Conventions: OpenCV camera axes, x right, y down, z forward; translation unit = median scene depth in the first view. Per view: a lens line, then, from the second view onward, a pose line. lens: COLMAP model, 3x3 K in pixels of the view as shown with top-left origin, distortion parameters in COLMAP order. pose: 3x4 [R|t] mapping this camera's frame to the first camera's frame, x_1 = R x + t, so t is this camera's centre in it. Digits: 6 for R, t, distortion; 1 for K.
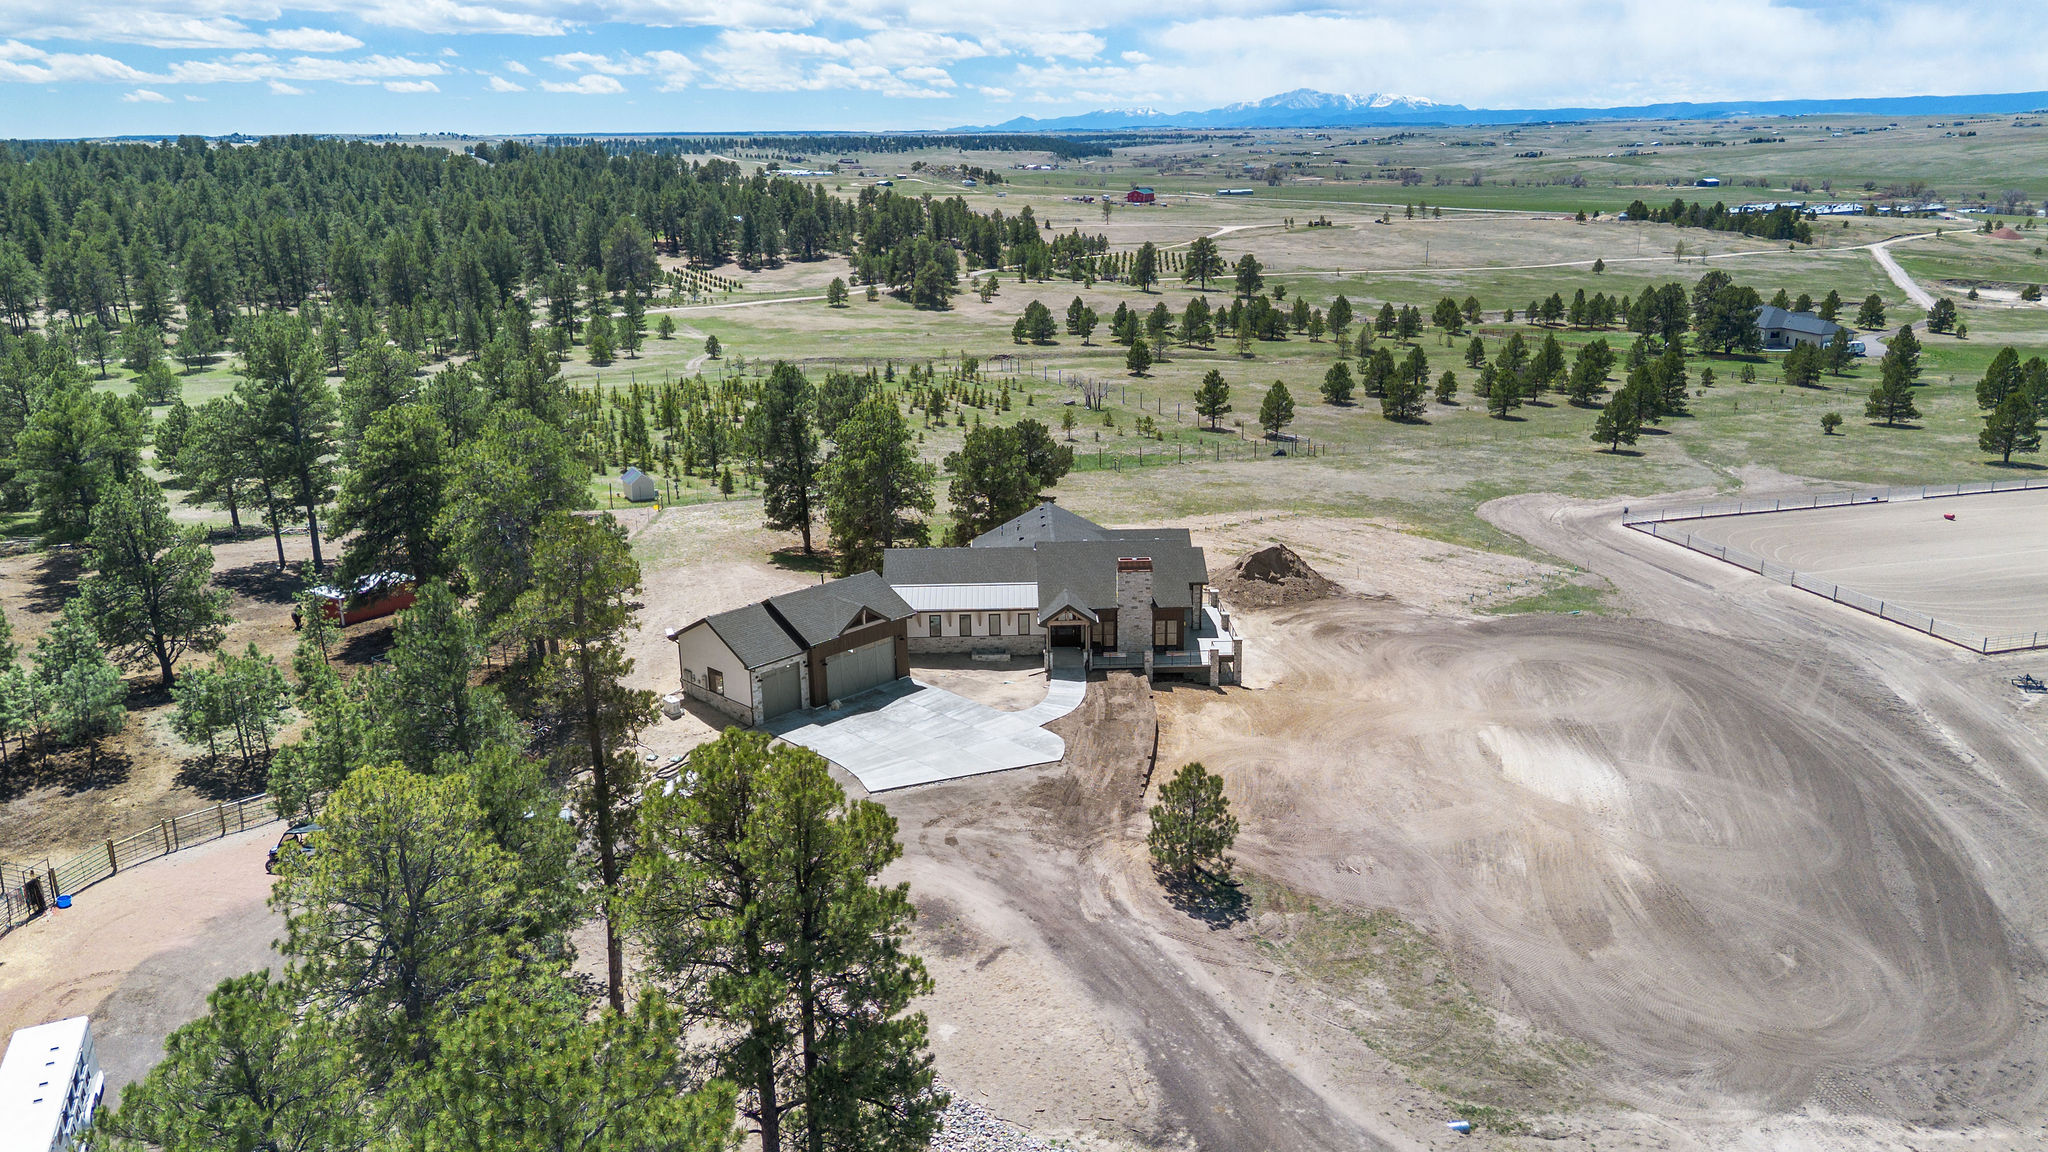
lens RADIAL K [[1444.8, 0, 1036.4], [0, 1444.8, 571.2], [0, 0, 1]] dist [0.051791, -0.046169]
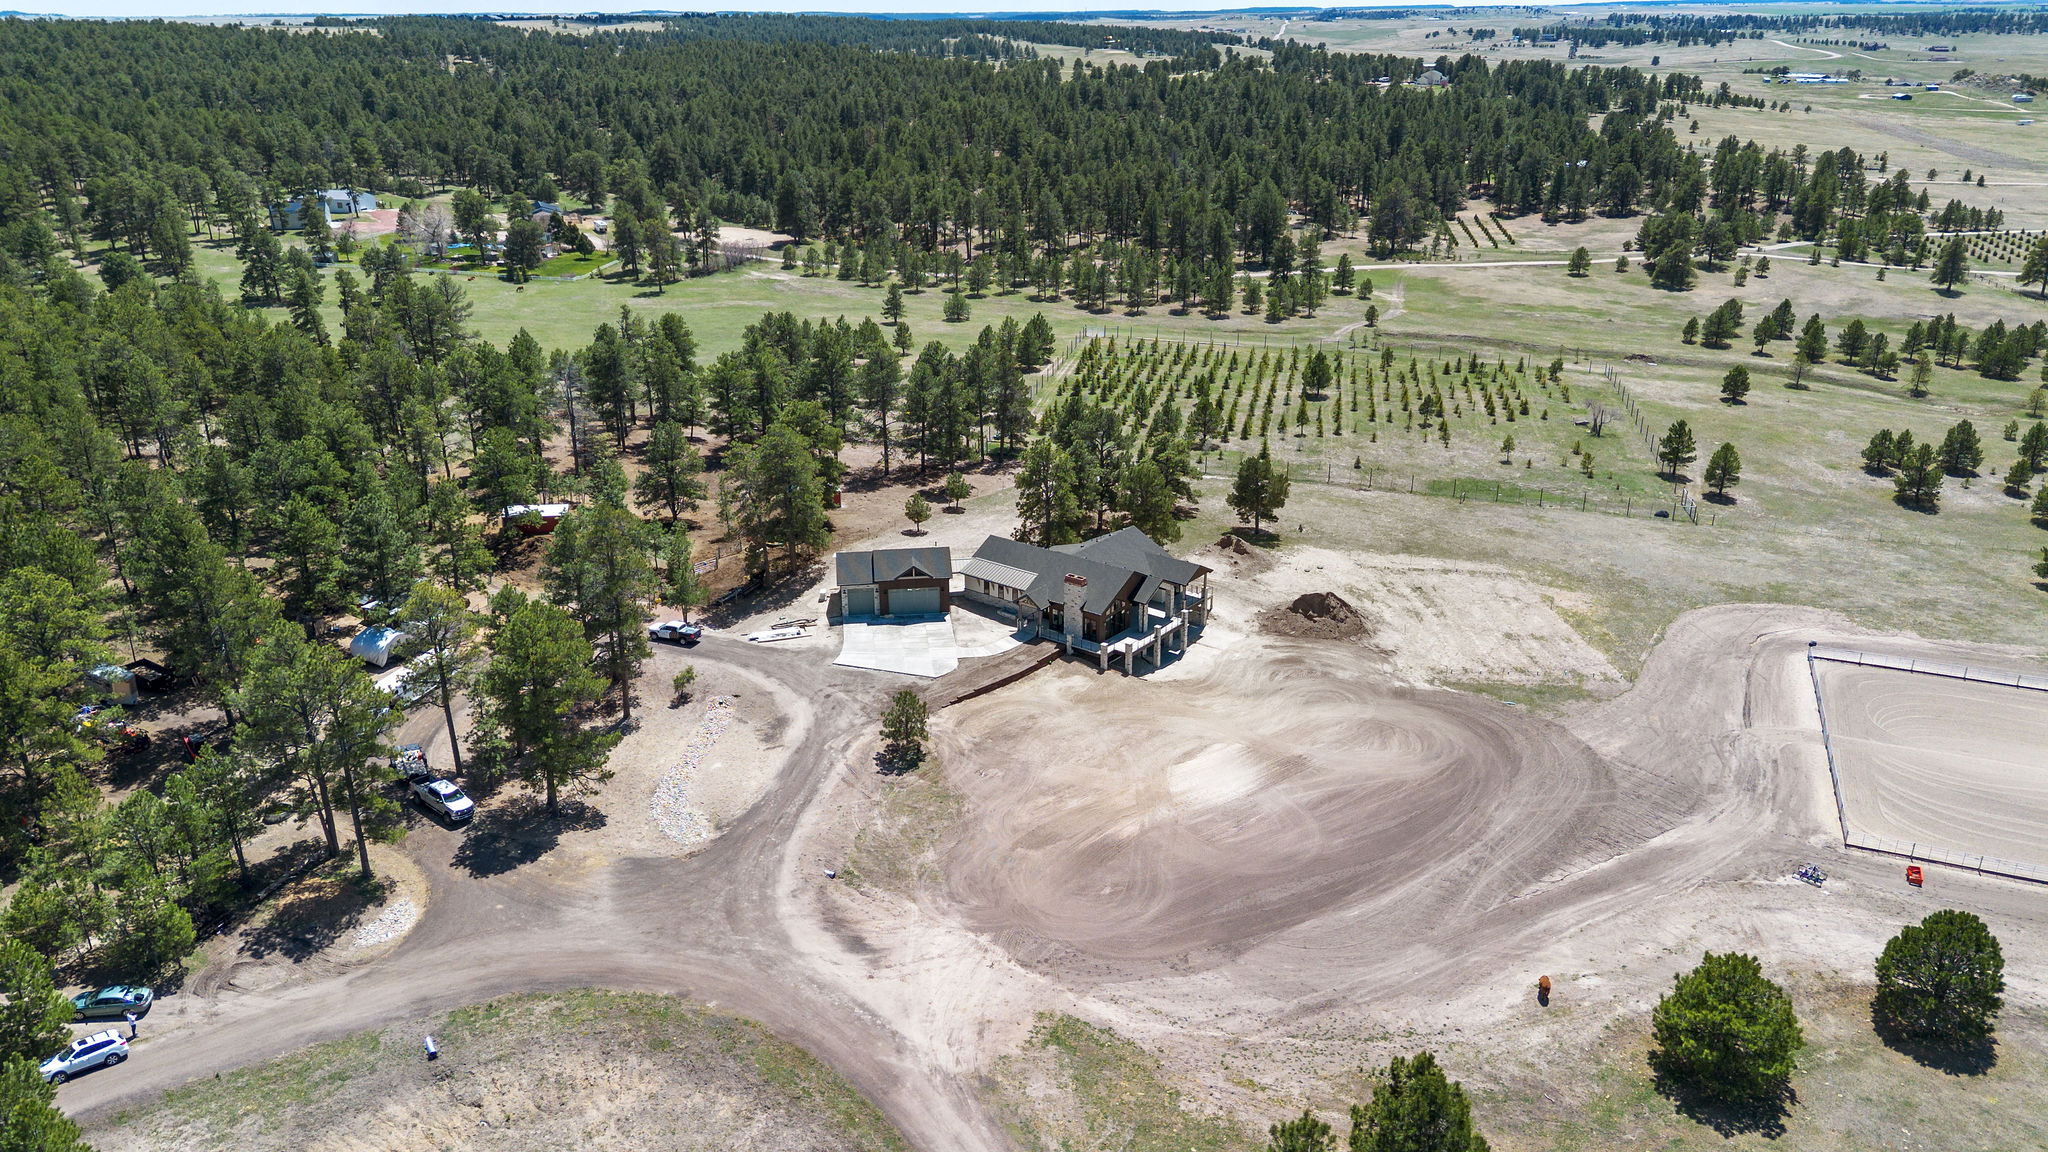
lens RADIAL K [[1444.8, 0, 1036.4], [0, 1444.8, 571.2], [0, 0, 1]] dist [0.051791, -0.046169]
pose [[0.781734, 0.232152, -0.578790, 0.257222], [-0.185436, 0.972678, 0.139684, -0.061574], [0.595404, -0.001868, 0.803425, -0.079481]]
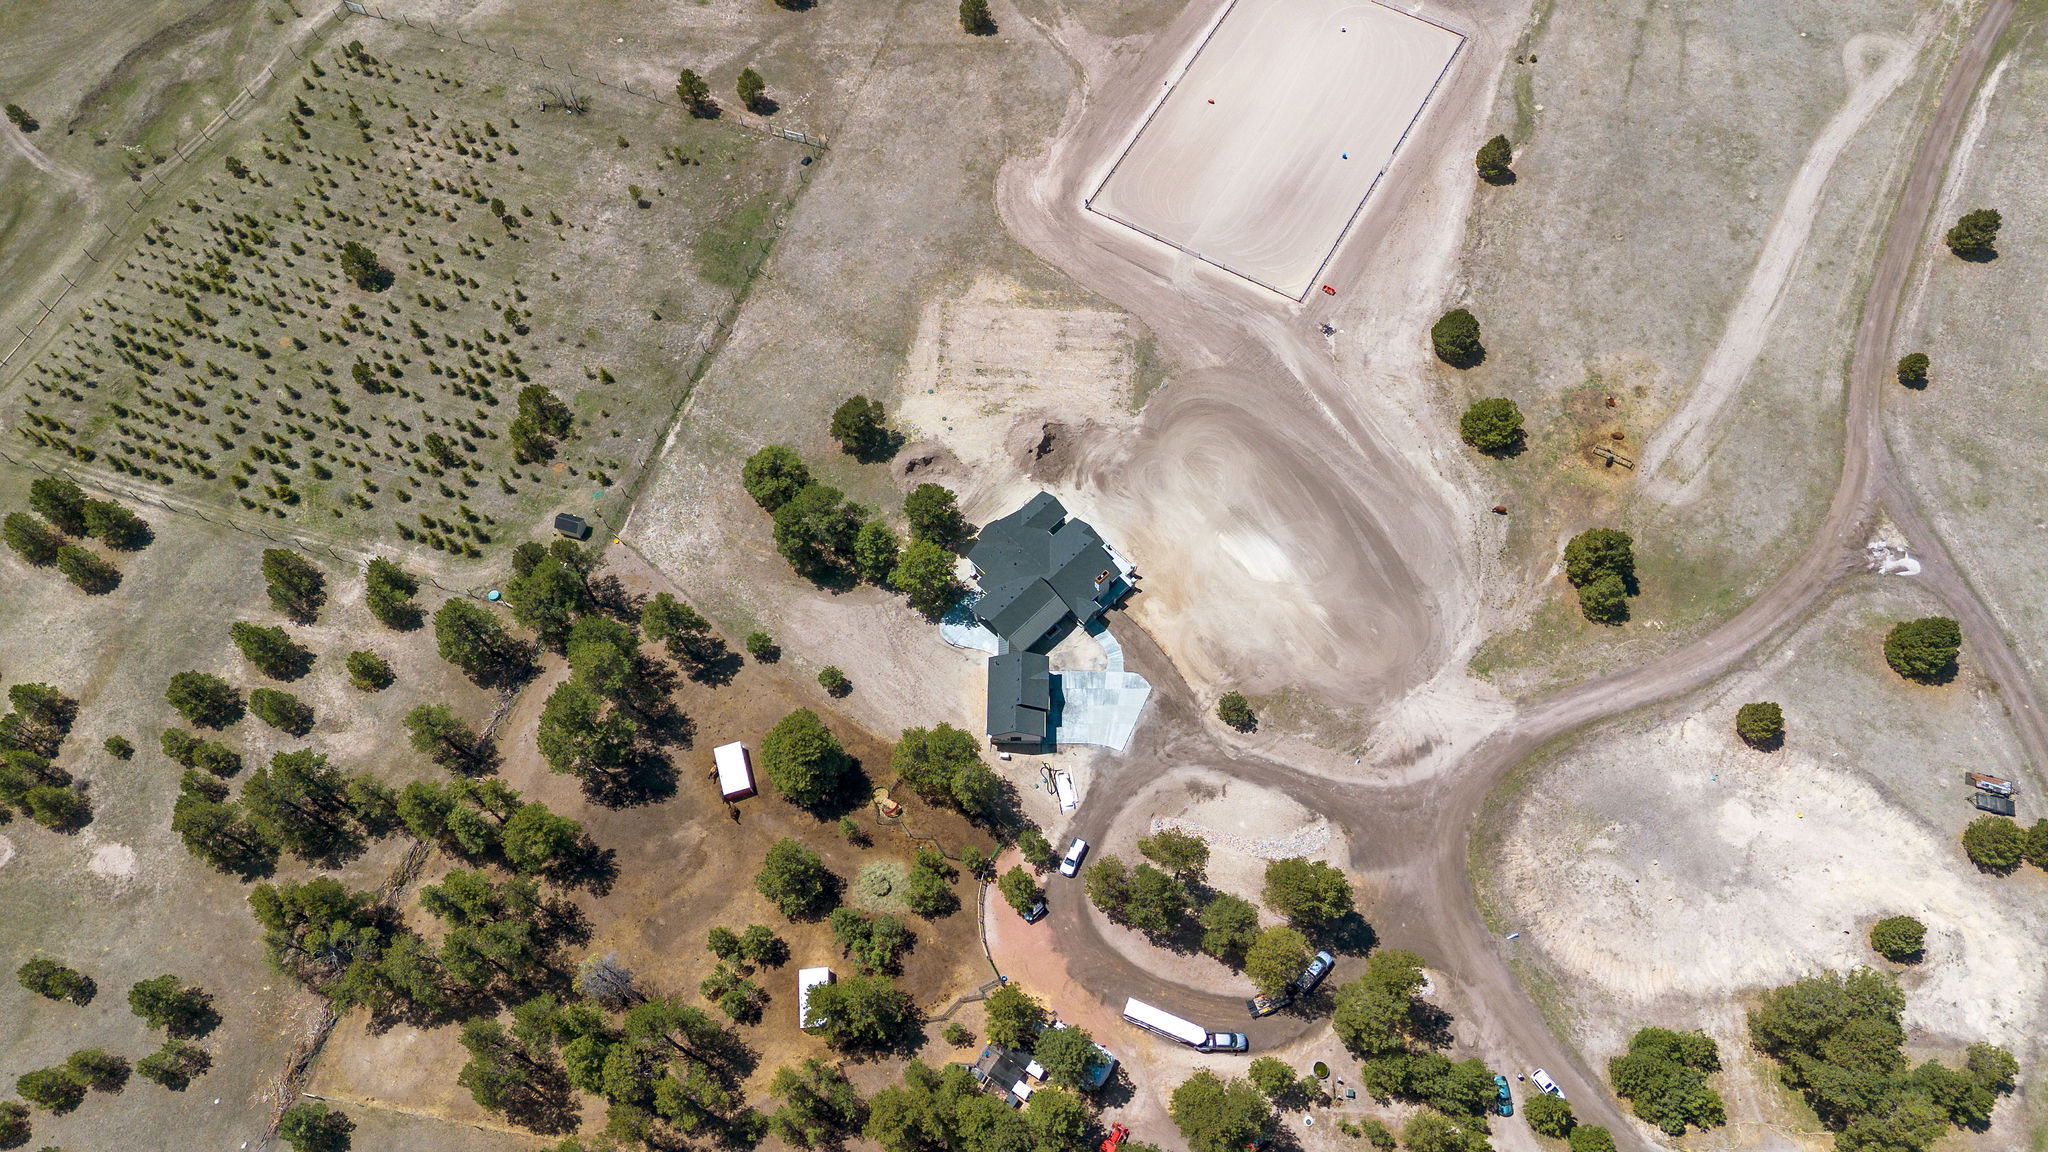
lens RADIAL K [[1444.8, 0, 1036.4], [0, 1444.8, 571.2], [0, 0, 1]] dist [0.051791, -0.046169]
pose [[0.729134, -0.602781, 0.324066, -0.201759], [0.196834, 0.638223, 0.744263, -0.470360], [-0.655454, -0.478881, 0.583998, -0.071325]]
